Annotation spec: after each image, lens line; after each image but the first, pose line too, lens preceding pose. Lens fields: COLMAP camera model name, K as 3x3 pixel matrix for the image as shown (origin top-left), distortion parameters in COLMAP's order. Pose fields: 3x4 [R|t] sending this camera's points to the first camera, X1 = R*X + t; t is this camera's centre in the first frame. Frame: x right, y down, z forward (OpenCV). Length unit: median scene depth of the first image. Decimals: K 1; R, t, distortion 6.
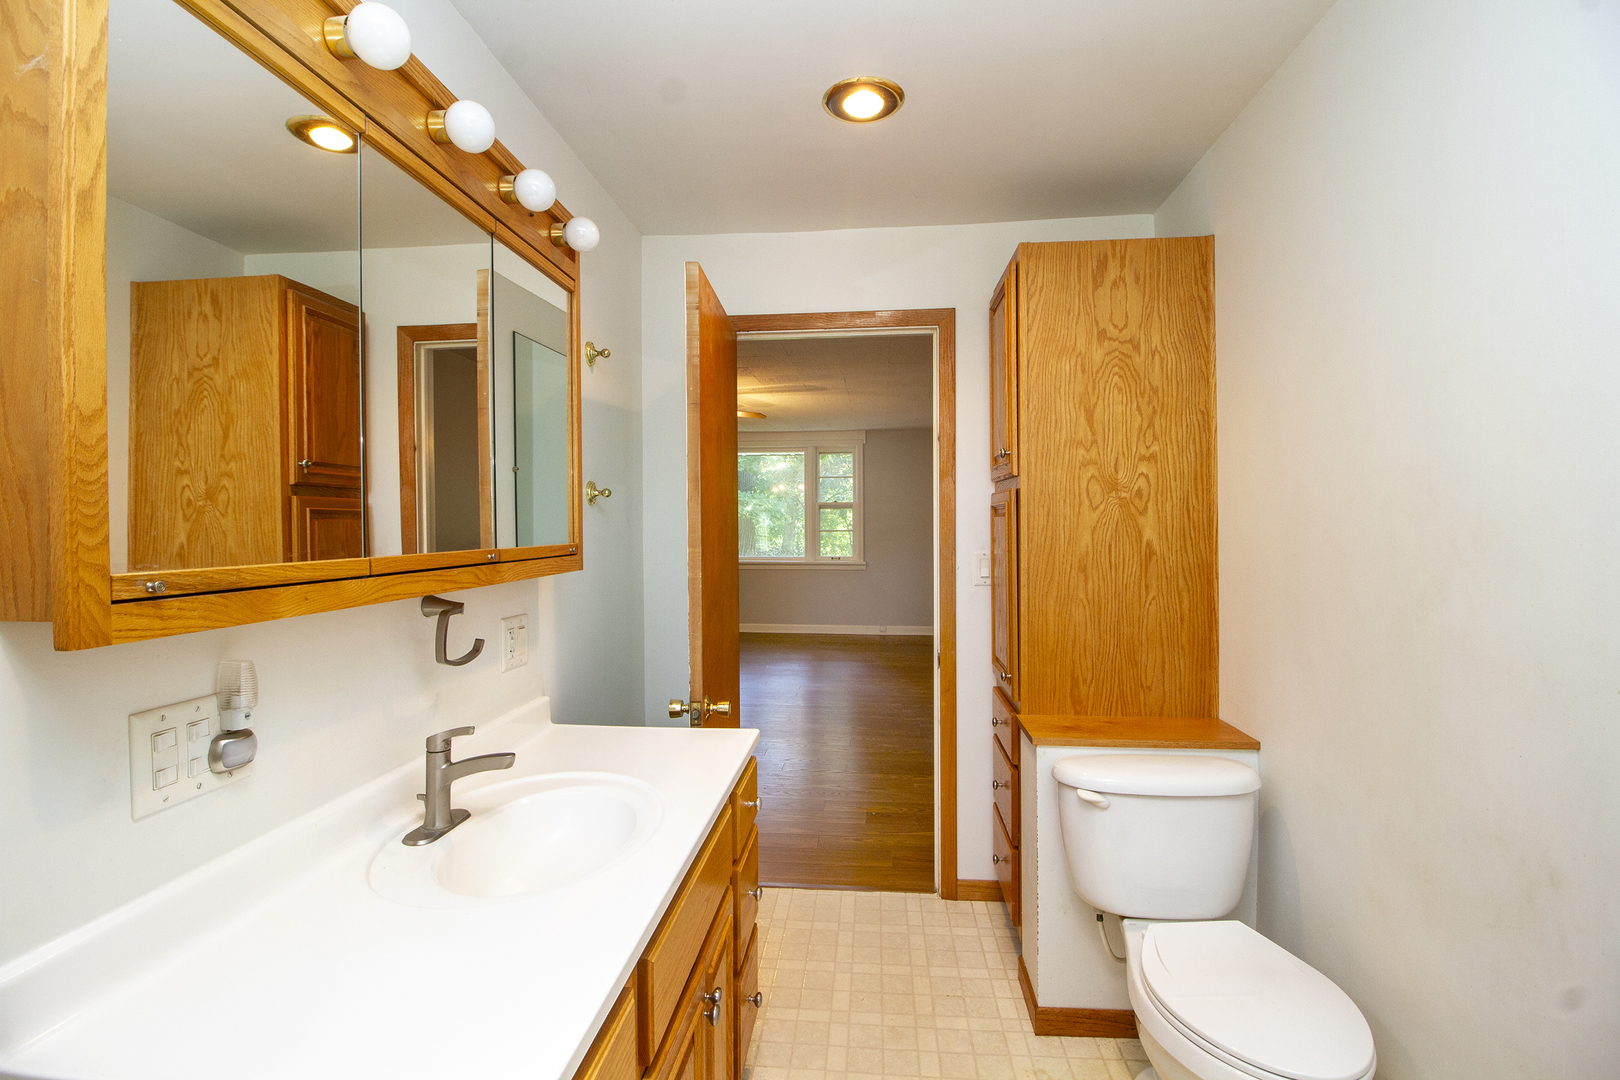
lens RADIAL K [[754.9, 0, 811.6], [0, 754.9, 533.0], [0, 0, 1]] dist [0.009392, -0.000559]
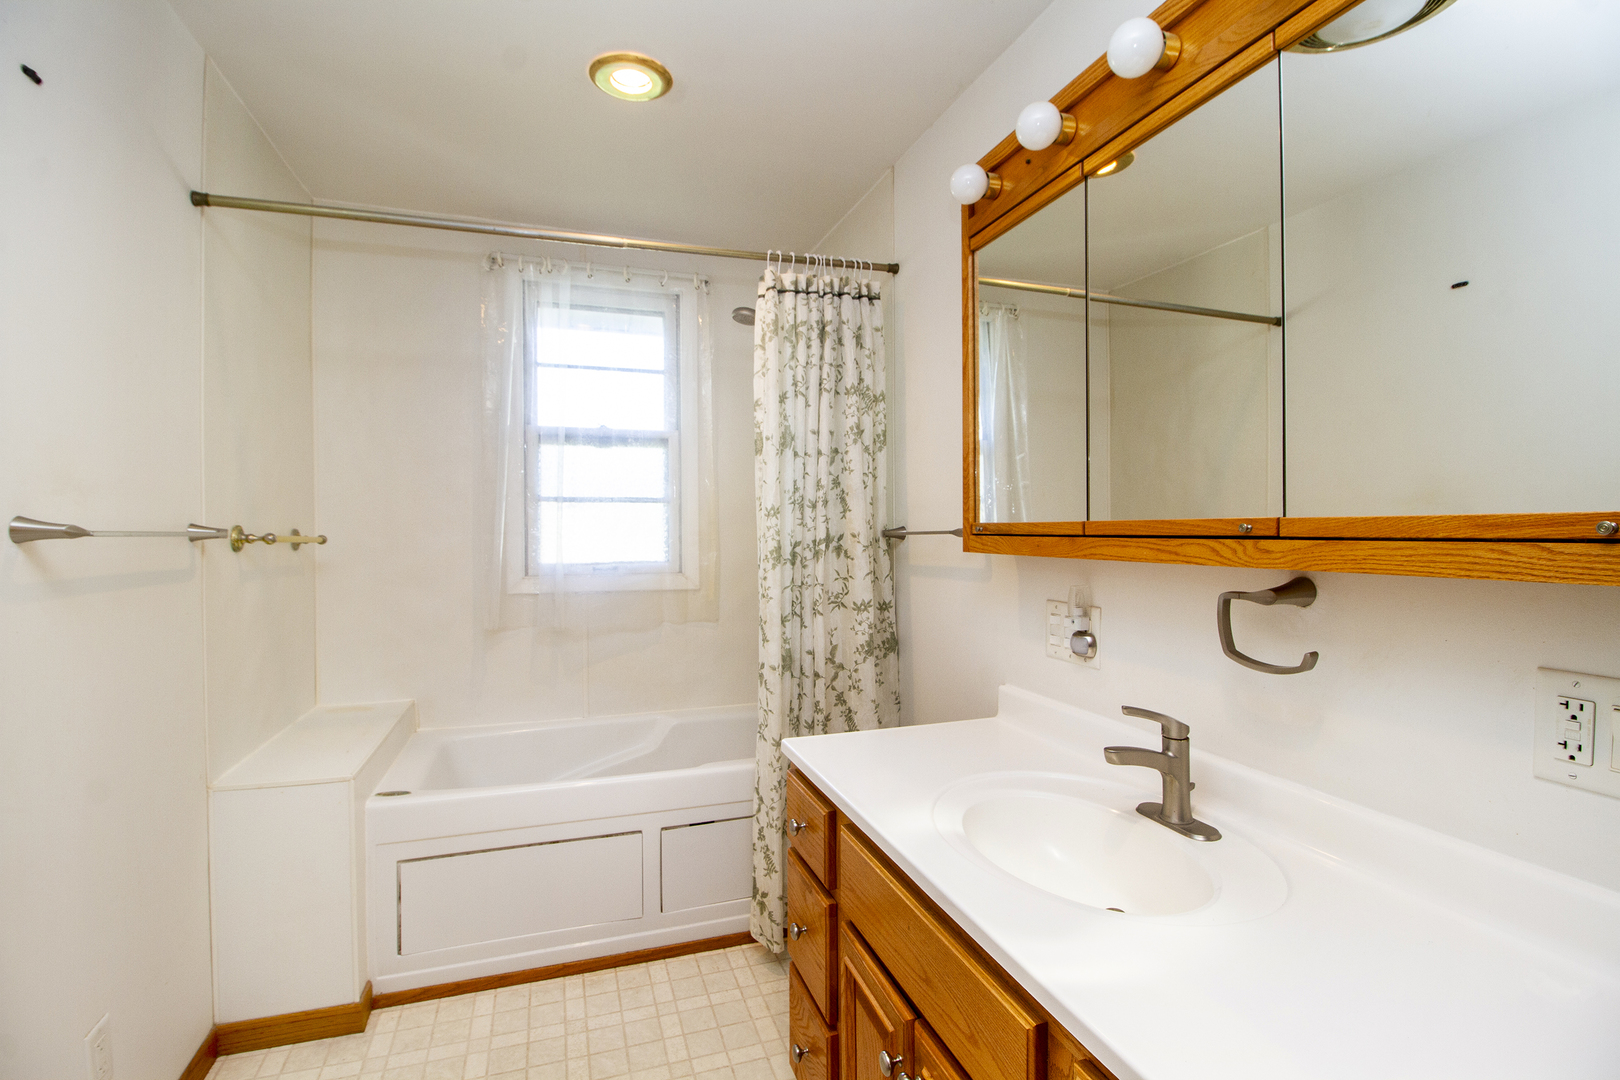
lens RADIAL K [[754.9, 0, 809.1], [0, 754.9, 531.4], [0, 0, 1]] dist [0.009392, -0.000559]
pose [[-0.915626, 0.013111, -0.401816, 0.305605], [0.006415, 0.999817, 0.018006, 0.024135], [0.401979, 0.013909, -0.915543, 1.888658]]
